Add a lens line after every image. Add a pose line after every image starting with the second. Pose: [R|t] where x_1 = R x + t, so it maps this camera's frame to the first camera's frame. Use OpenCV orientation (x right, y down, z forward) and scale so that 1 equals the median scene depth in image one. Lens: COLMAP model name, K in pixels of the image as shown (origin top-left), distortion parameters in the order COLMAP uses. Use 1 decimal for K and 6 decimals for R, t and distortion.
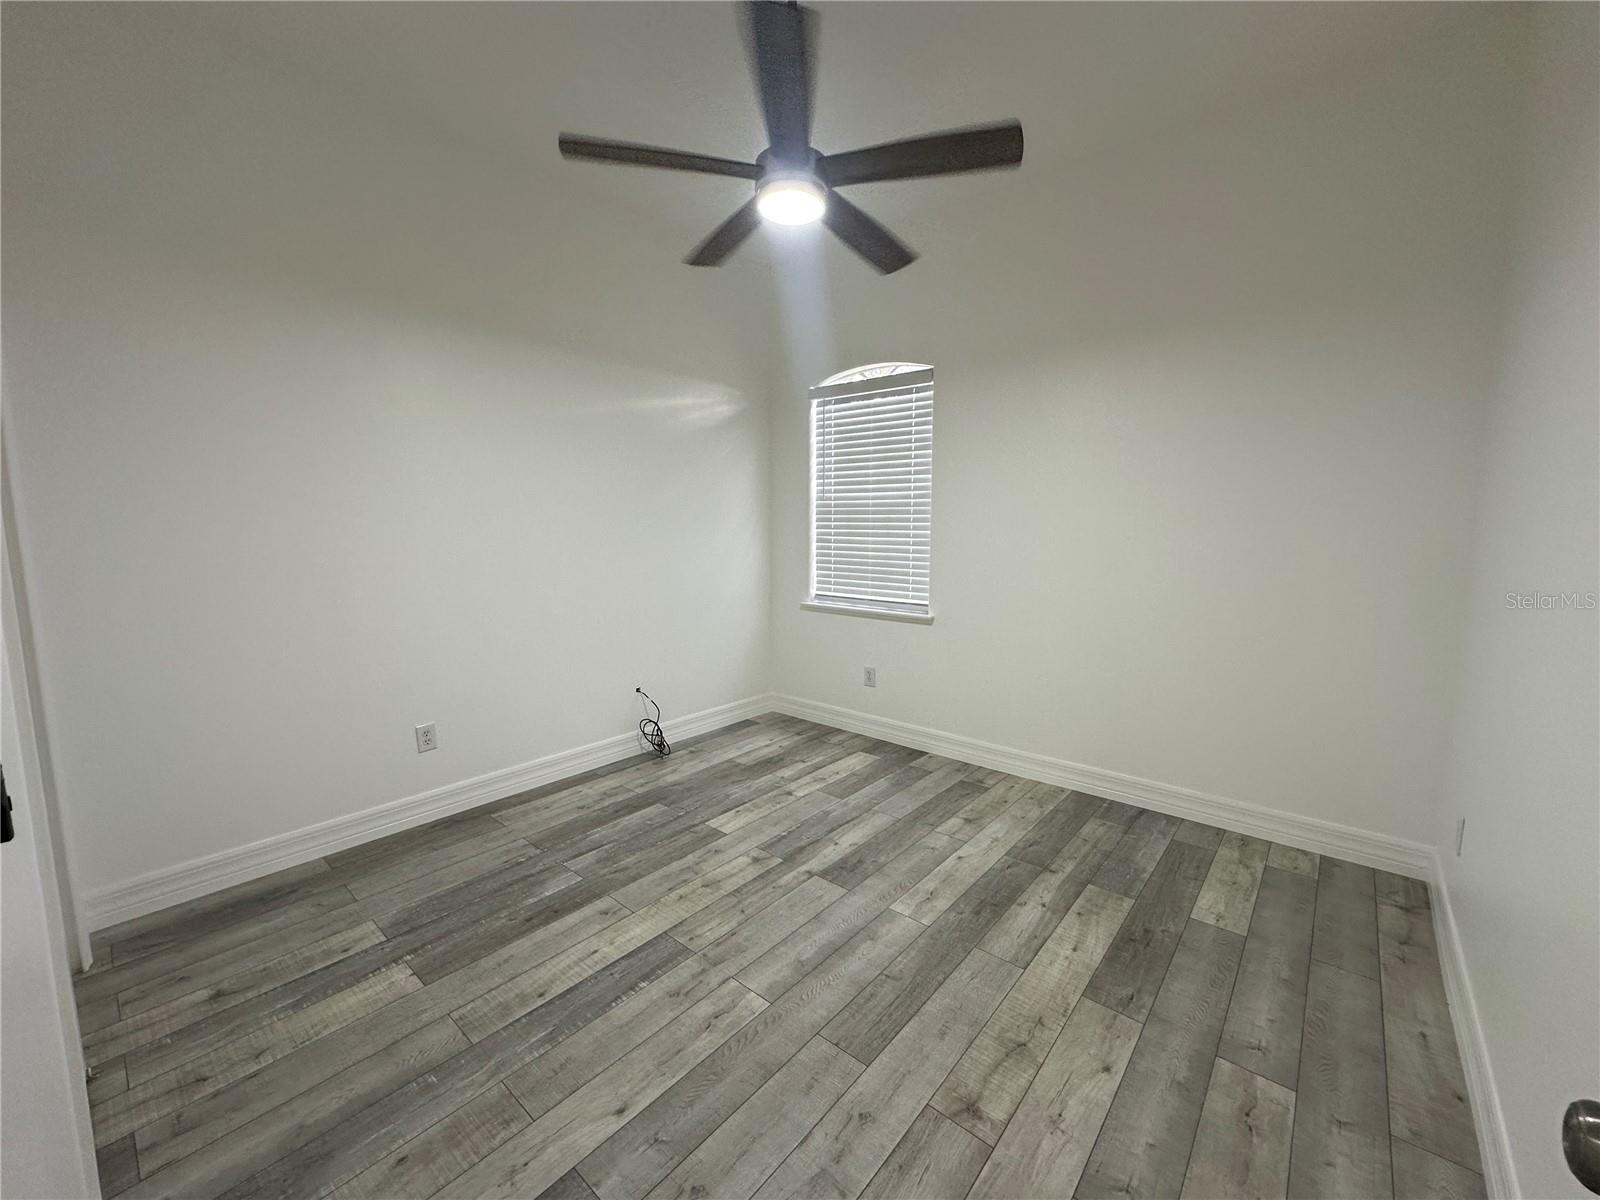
lens RADIAL K [[638.4, 0, 801.2], [0, 638.4, 599.2], [0, 0, 1]] dist [-0.005031, 0.000648]
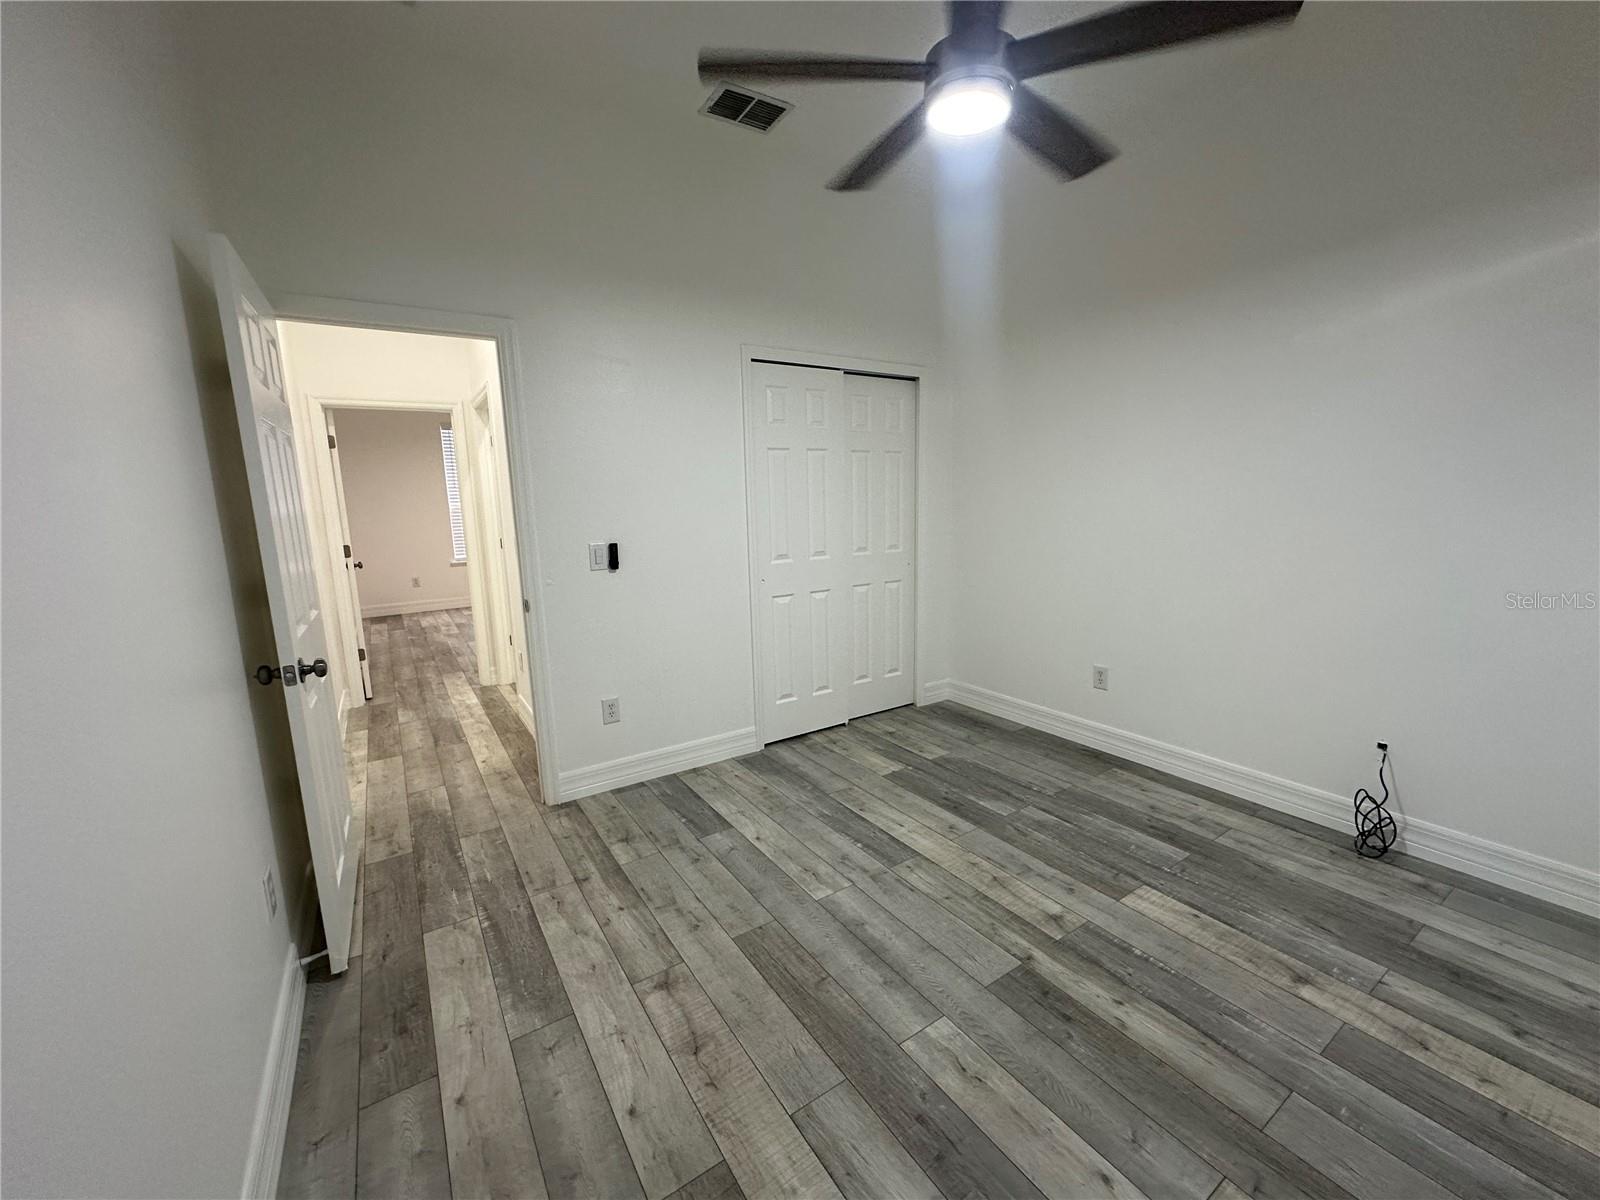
lens RADIAL K [[638.4, 0, 801.2], [0, 638.4, 599.2], [0, 0, 1]] dist [-0.005031, 0.000648]
pose [[-0.274759, 0.166147, -0.947049, 0.847031], [-0.085245, 0.976870, 0.196110, -0.138025], [0.957727, 0.134614, -0.254241, 0.997205]]
